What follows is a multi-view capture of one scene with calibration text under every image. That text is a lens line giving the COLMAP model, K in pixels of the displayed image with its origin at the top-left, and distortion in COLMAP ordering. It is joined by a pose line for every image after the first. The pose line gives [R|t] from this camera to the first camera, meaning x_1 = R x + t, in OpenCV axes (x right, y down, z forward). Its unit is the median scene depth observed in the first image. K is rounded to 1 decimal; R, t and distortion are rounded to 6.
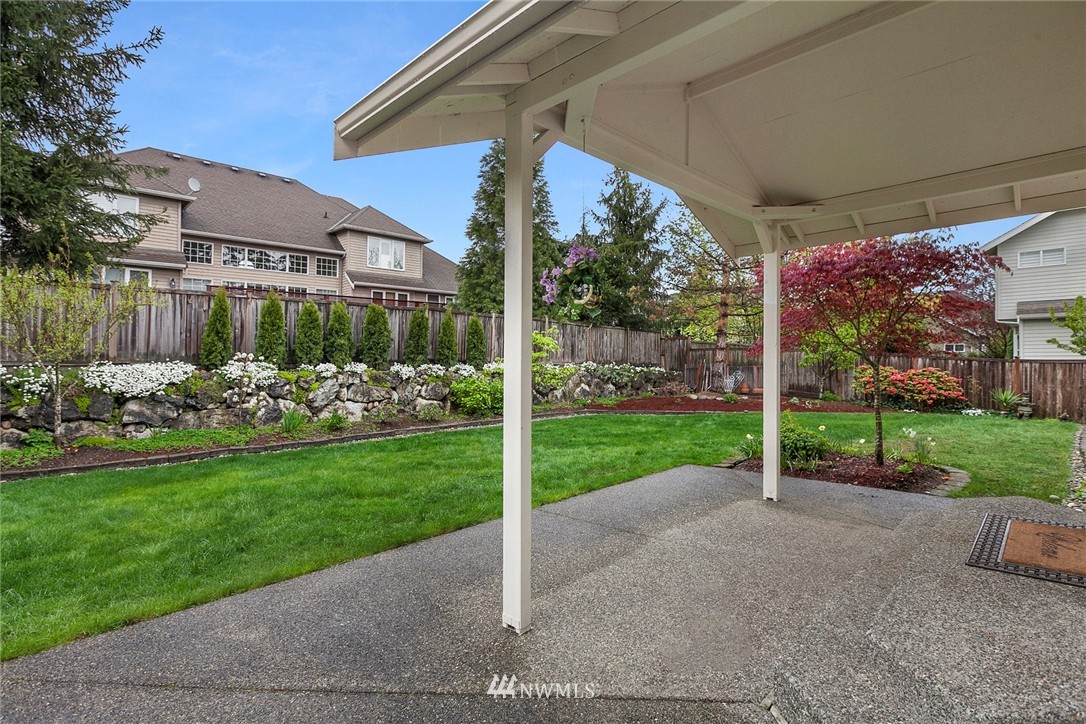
lens RADIAL K [[510.9, 0, 543.3], [0, 510.9, 355.0], [0, 0, 1]] dist [-0.001011, -0.000261]
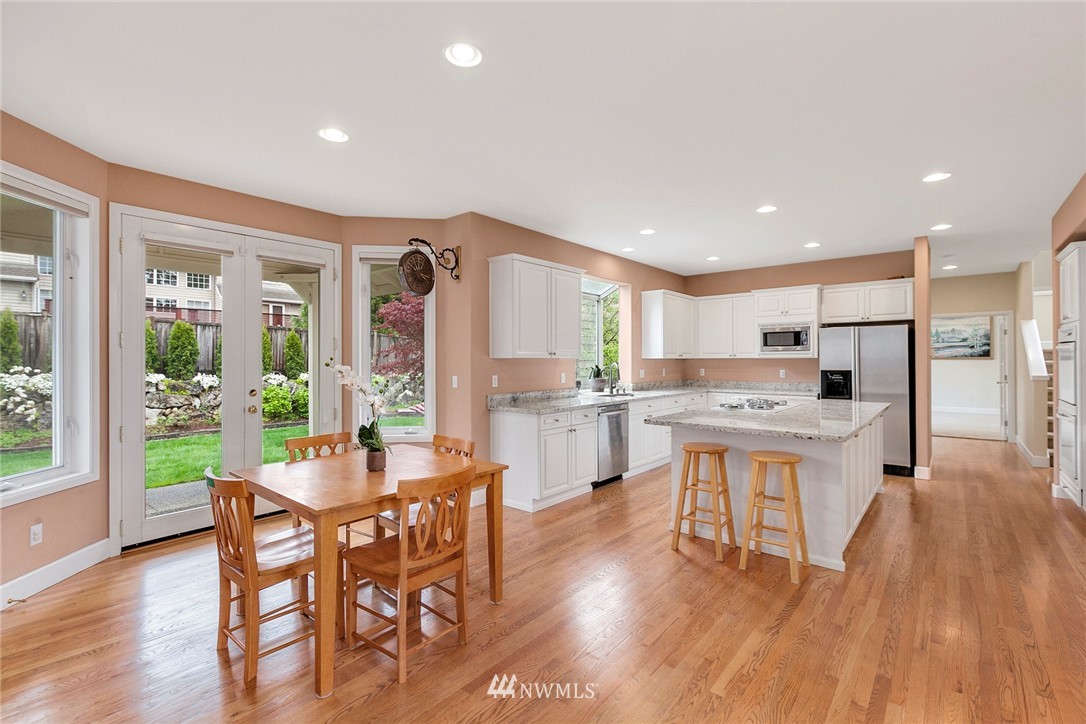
lens RADIAL K [[487.3, 0, 548.1], [0, 487.3, 359.8], [0, 0, 1]] dist [0.000087, -0.001613]
pose [[0.995544, 0.005257, 0.094147, 0.389269], [-0.005597, 0.999979, 0.003347, -0.023294], [-0.094128, -0.003859, 0.995553, -0.158264]]
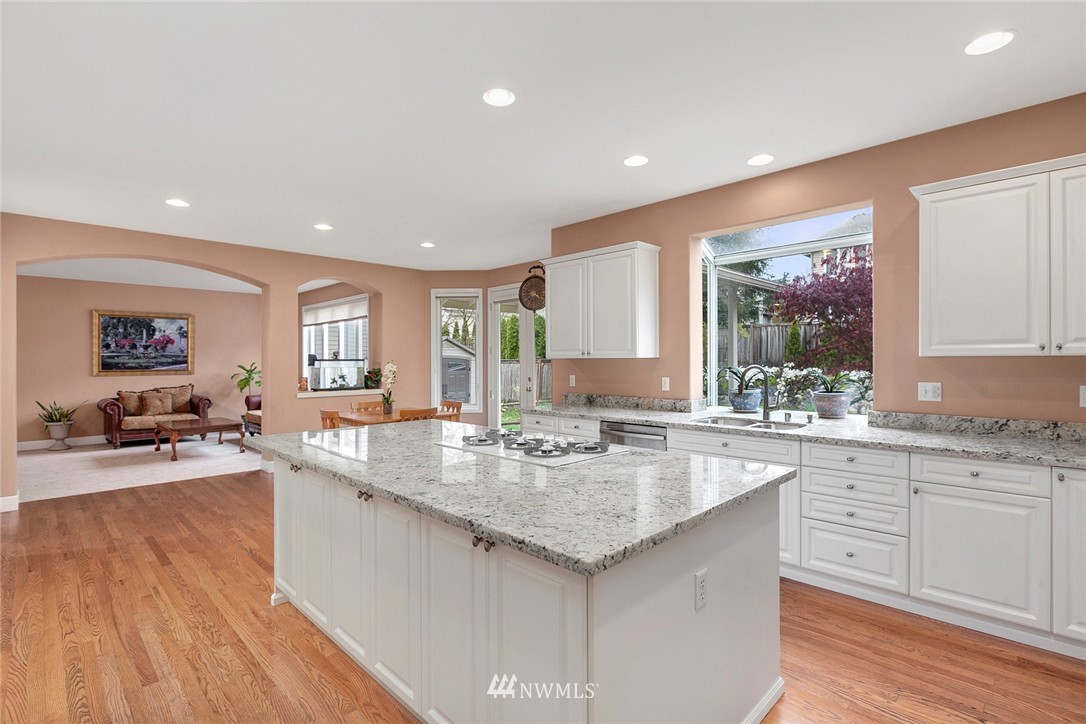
lens RADIAL K [[510.9, 0, 546.9], [0, 510.9, 360.3], [0, 0, 1]] dist [-0.001011, -0.000261]
pose [[0.006590, 0.009265, -0.999935, 1.919882], [0.009529, 0.999911, 0.009328, -0.031591], [0.999933, -0.009590, 0.006501, 1.192459]]
